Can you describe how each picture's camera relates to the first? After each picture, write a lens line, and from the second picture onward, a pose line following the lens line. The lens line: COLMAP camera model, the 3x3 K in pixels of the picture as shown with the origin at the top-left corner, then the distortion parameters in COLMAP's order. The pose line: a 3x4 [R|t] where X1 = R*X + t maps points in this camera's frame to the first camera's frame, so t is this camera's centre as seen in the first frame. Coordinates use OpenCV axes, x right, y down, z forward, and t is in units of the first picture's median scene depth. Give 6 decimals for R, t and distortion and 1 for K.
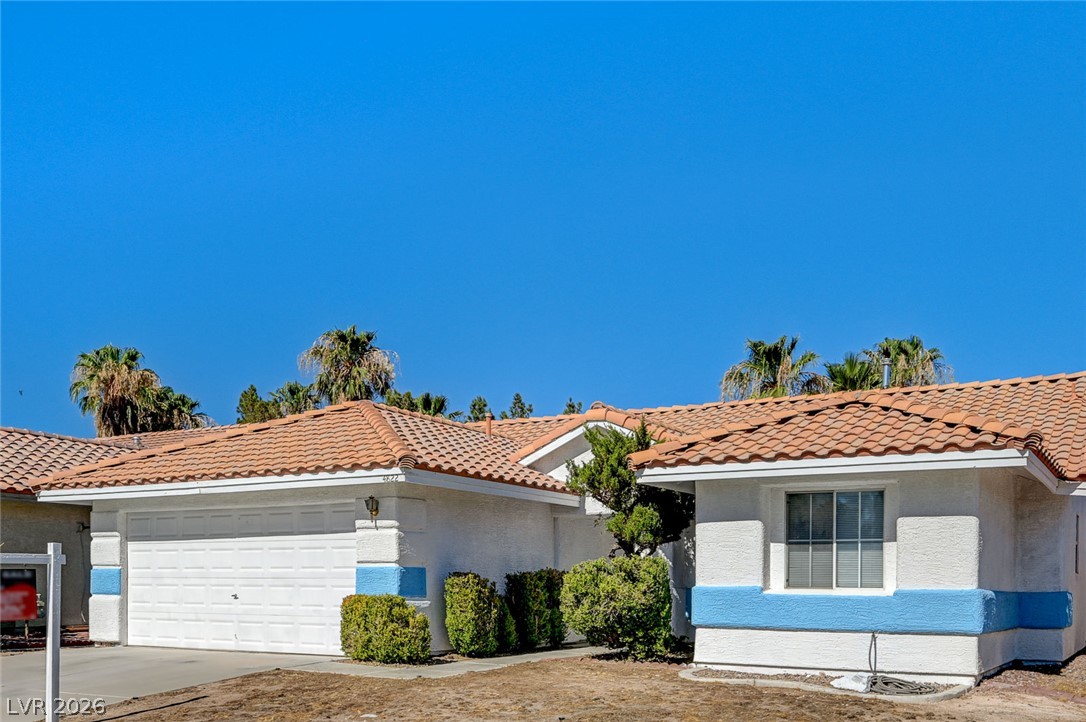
lens RADIAL K [[1074.1, 0, 543.5], [0, 1074.1, 636.9], [0, 0, 1]] dist [0.005568, -0.001595]
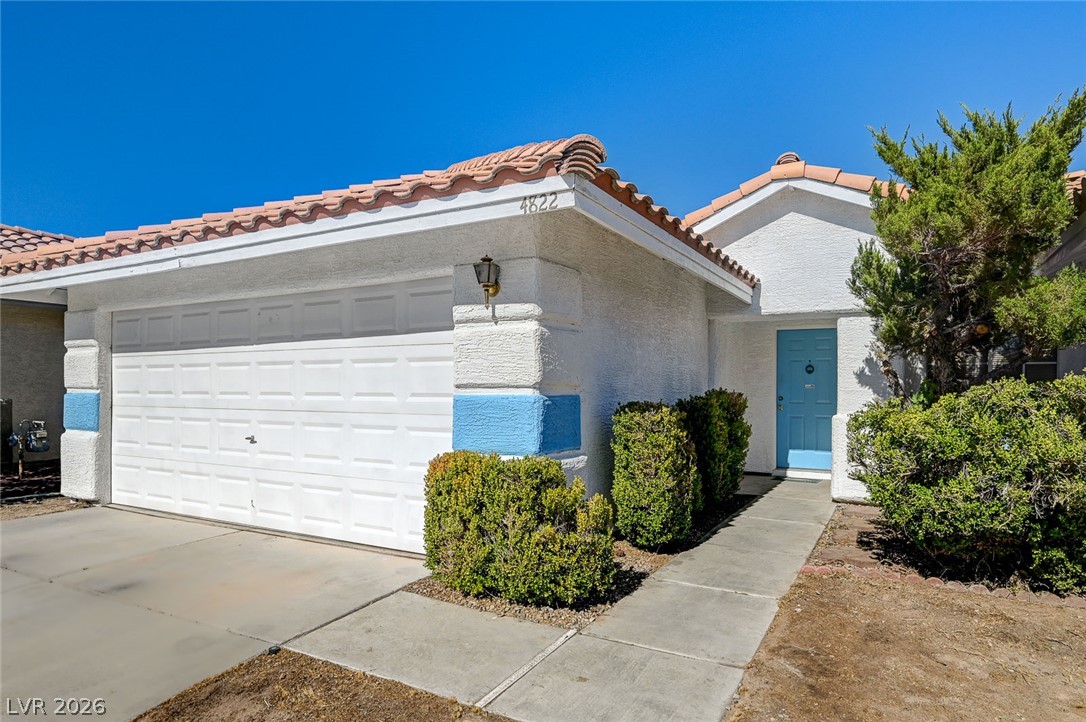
lens RADIAL K [[643.6, 0, 551.9], [0, 643.6, 394.3], [0, 0, 1]] dist [-0.001859, 0.000051]
pose [[0.999717, -0.004717, 0.023331, -0.134522], [0.005576, 0.999303, -0.036905, -0.054008], [-0.023141, 0.037025, 0.999046, 0.687425]]
